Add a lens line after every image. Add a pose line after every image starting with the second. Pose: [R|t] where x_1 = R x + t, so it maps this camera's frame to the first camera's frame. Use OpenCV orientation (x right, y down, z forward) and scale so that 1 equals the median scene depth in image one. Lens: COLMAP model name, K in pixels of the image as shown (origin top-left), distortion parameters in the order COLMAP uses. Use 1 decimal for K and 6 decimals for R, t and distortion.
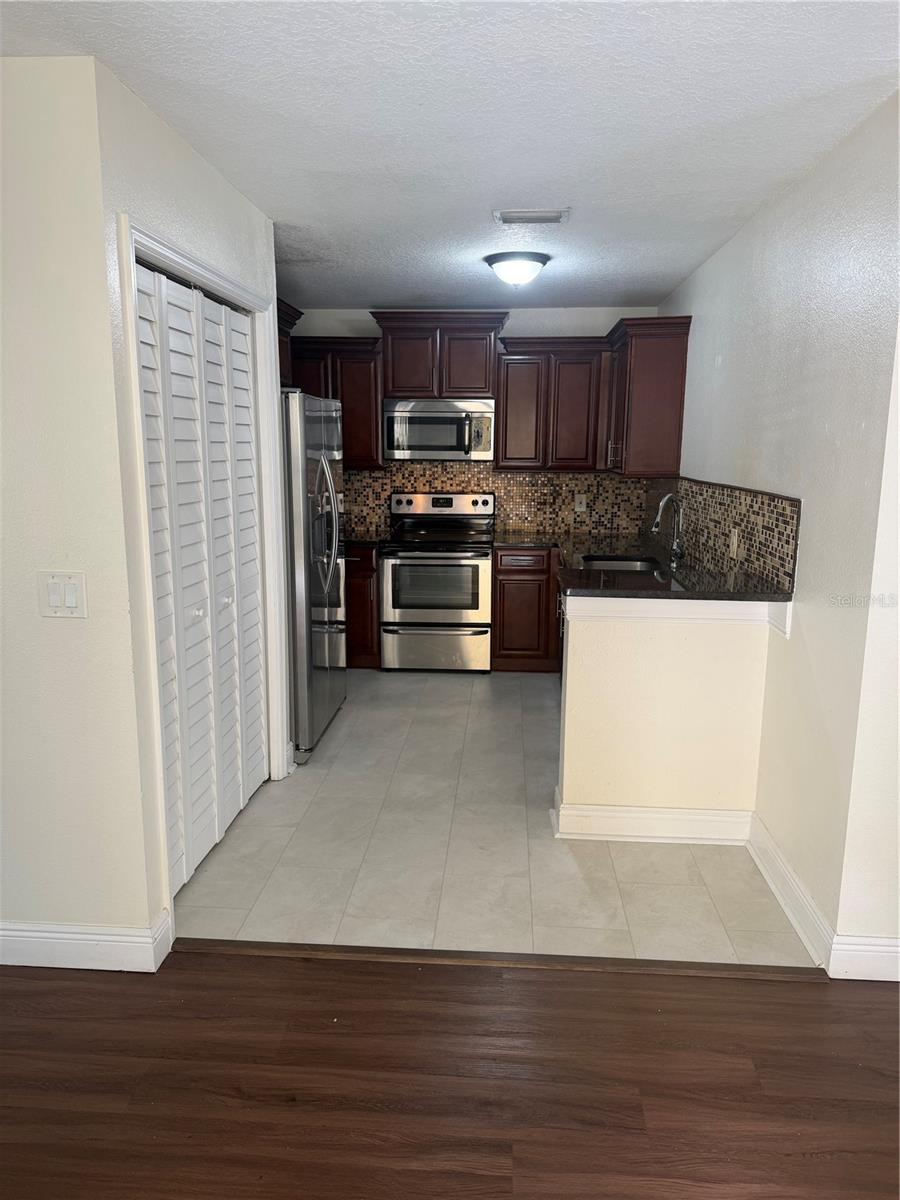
lens RADIAL K [[814.1, 0, 450.0], [0, 814.1, 600.0], [0, 0, 1]] dist [0.009433, 0.000256]
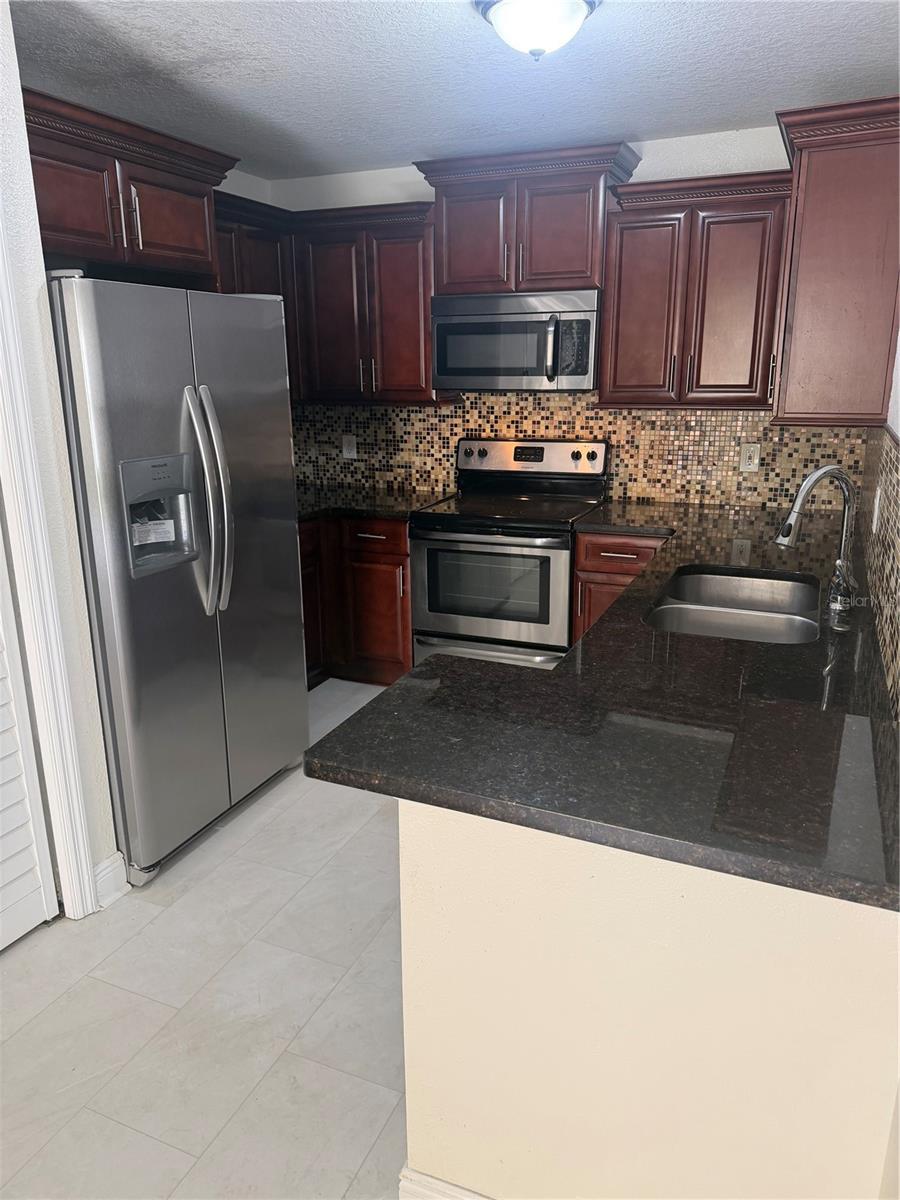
lens RADIAL K [[814.1, 0, 450.0], [0, 814.1, 600.0], [0, 0, 1]] dist [0.009433, 0.000256]
pose [[0.940604, 0.075887, -0.330915, 0.159118], [-0.045815, 0.994155, 0.097758, -0.062202], [0.336399, -0.076791, 0.938583, 0.334965]]
